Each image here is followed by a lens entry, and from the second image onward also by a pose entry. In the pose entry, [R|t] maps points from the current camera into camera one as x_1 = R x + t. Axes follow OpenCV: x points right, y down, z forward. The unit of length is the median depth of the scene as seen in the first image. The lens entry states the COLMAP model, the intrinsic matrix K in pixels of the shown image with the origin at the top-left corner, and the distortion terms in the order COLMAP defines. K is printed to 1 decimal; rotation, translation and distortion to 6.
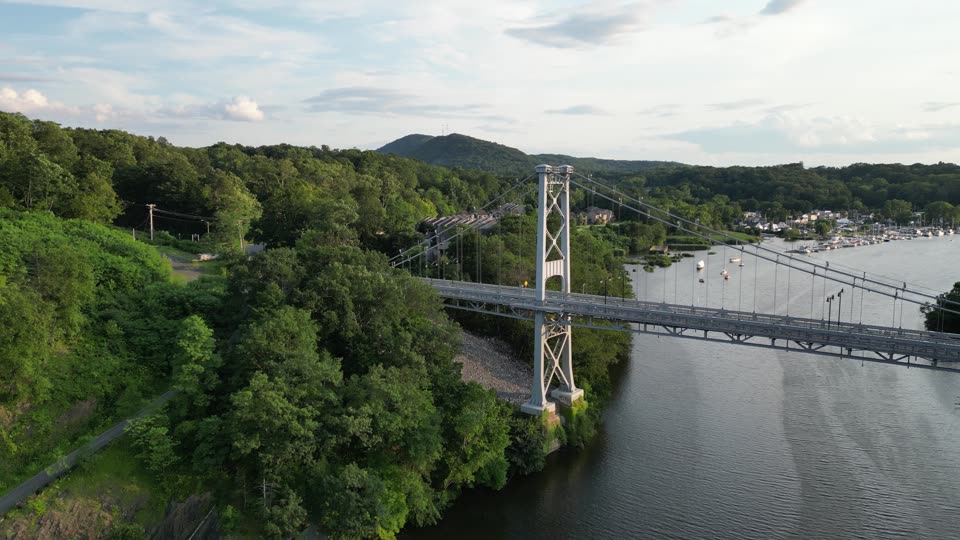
lens RADIAL K [[694.6, 0, 484.7], [0, 694.6, 268.9], [0, 0, 1]] dist [0.053076, -0.043313]
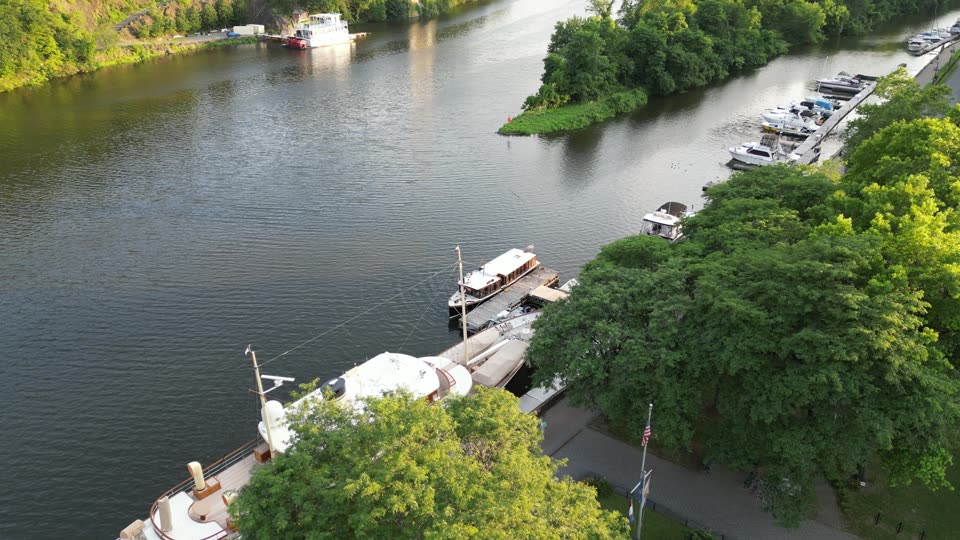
lens RADIAL K [[694.6, 0, 483.0], [0, 694.6, 269.1], [0, 0, 1]] dist [0.053076, -0.043313]
pose [[0.999855, 0.012968, -0.011079, 0.320190], [-0.008615, 0.944592, 0.328135, 0.266905], [0.014720, -0.327991, 0.944566, -1.217656]]
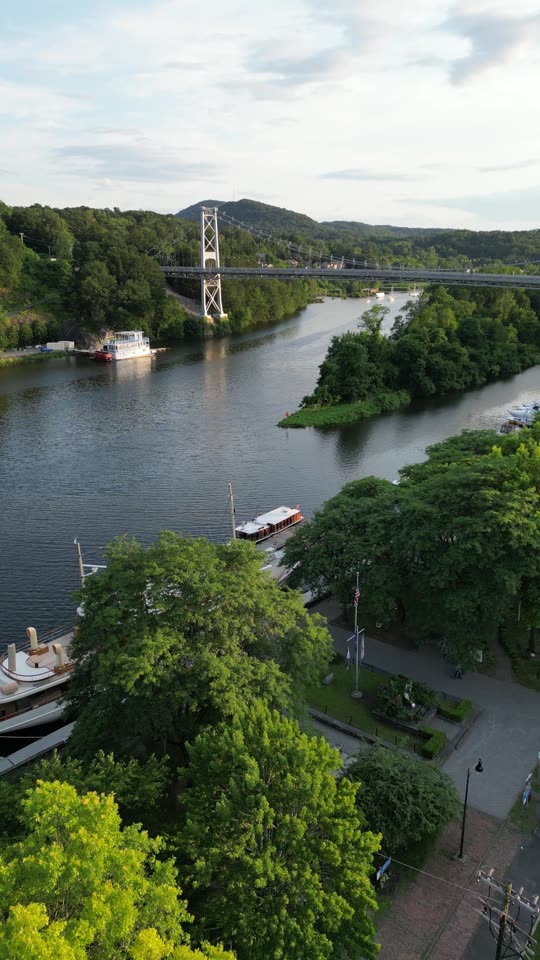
lens RADIAL K [[694.6, 0, 271.9], [0, 694.6, 482.9], [0, 0, 1]] dist [0.053076, -0.043313]
pose [[0.999726, 0.009508, -0.021369, 0.342209], [-0.005264, 0.981668, 0.190526, 0.282332], [0.022789, -0.190361, 0.981450, -1.342288]]
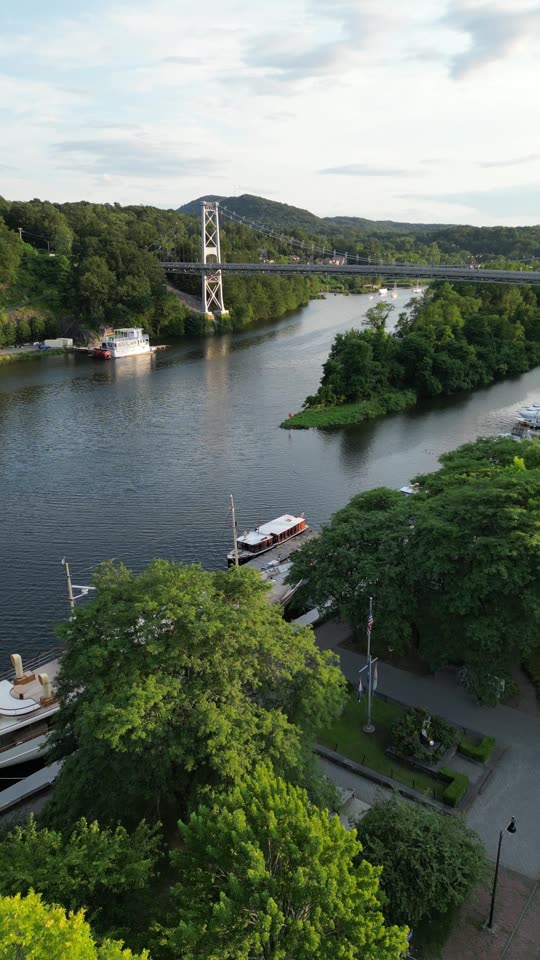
lens RADIAL K [[694.6, 0, 272.0], [0, 694.6, 482.4], [0, 0, 1]] dist [0.053076, -0.043313]
pose [[0.999686, 0.010435, -0.022795, 0.339519], [-0.005783, 0.980727, 0.195298, 0.278499], [0.024394, -0.195105, 0.980479, -1.309695]]
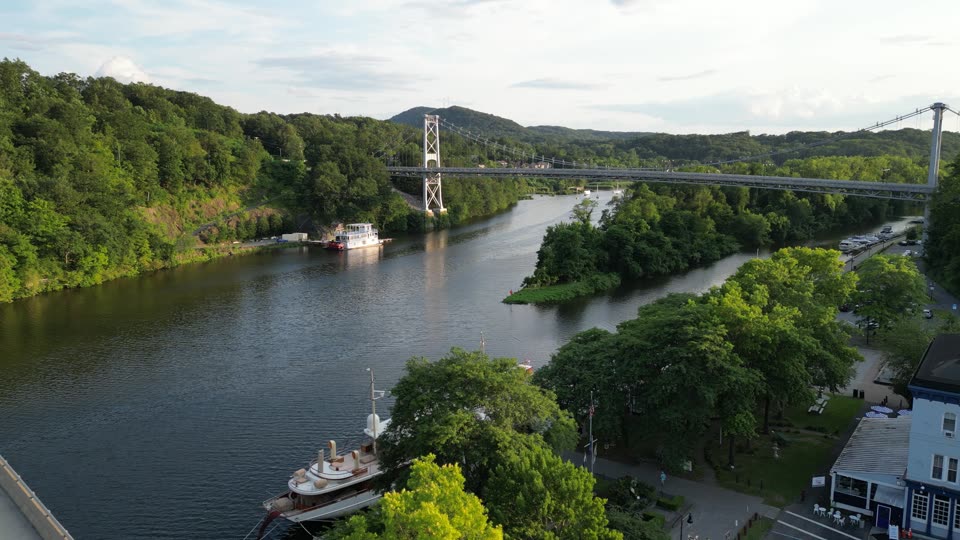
lens RADIAL K [[694.6, 0, 481.8], [0, 694.6, 276.1], [0, 0, 1]] dist [0.053076, -0.043313]
pose [[0.999816, 0.004856, -0.018543, 0.313759], [-0.003988, 0.998907, 0.046571, 0.298098], [0.018749, -0.046489, 0.998743, -1.462444]]
